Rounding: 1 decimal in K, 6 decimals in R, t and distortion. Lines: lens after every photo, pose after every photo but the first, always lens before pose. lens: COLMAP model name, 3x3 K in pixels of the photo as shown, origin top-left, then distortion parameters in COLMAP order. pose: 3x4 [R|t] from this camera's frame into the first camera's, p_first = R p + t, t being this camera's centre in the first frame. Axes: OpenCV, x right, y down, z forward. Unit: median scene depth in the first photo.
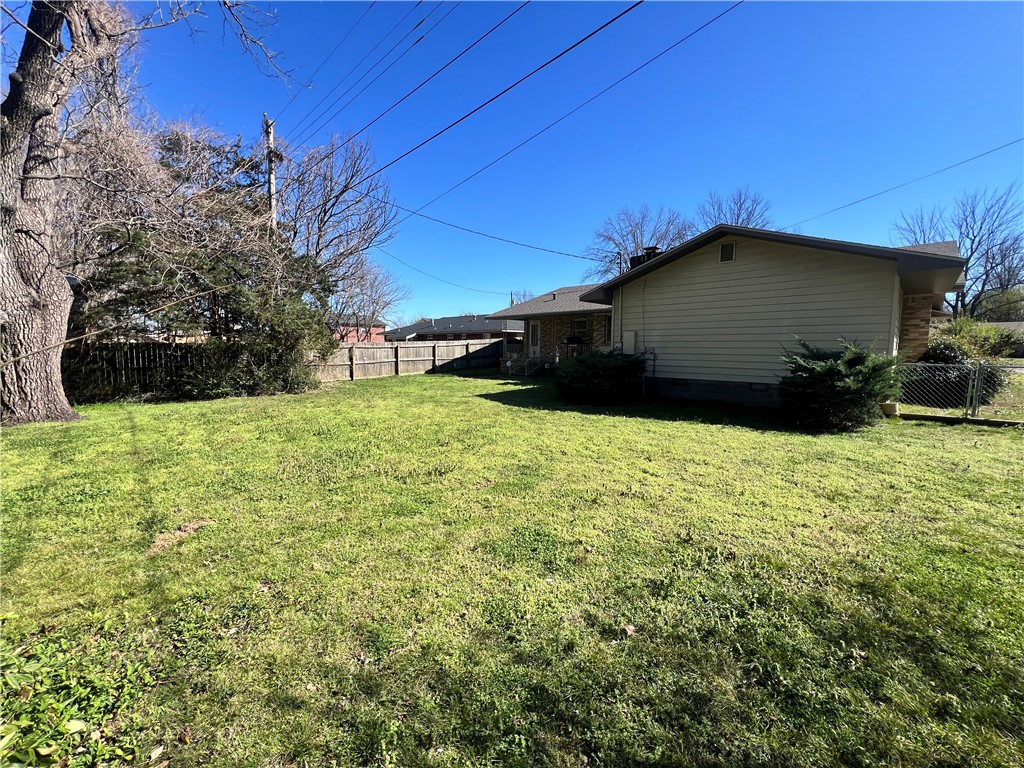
lens RADIAL K [[408.2, 0, 513.7], [0, 408.2, 383.2], [0, 0, 1]] dist [-0.000104, 0.000008]
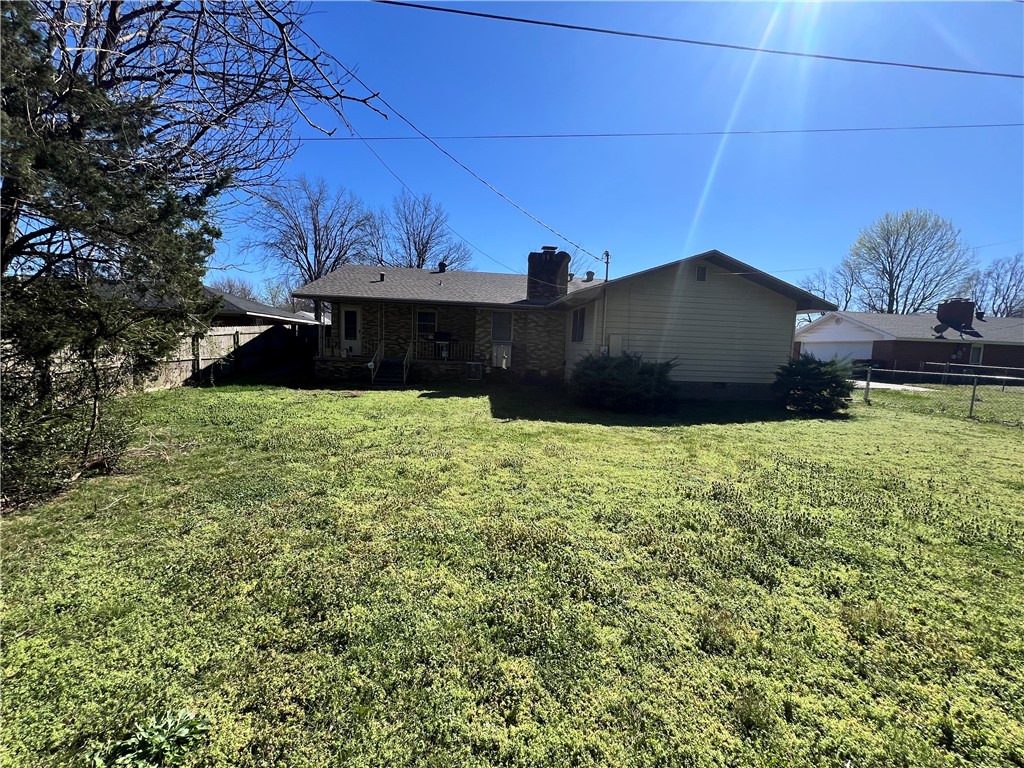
lens RADIAL K [[410.6, 0, 512.3], [0, 410.6, 385.0], [0, 0, 1]] dist [-0.000613, -0.000025]
pose [[0.643688, -0.054137, 0.763371, -0.351737], [0.035002, 0.998533, 0.041300, -0.029943], [-0.764487, 0.000135, 0.644639, 0.298814]]
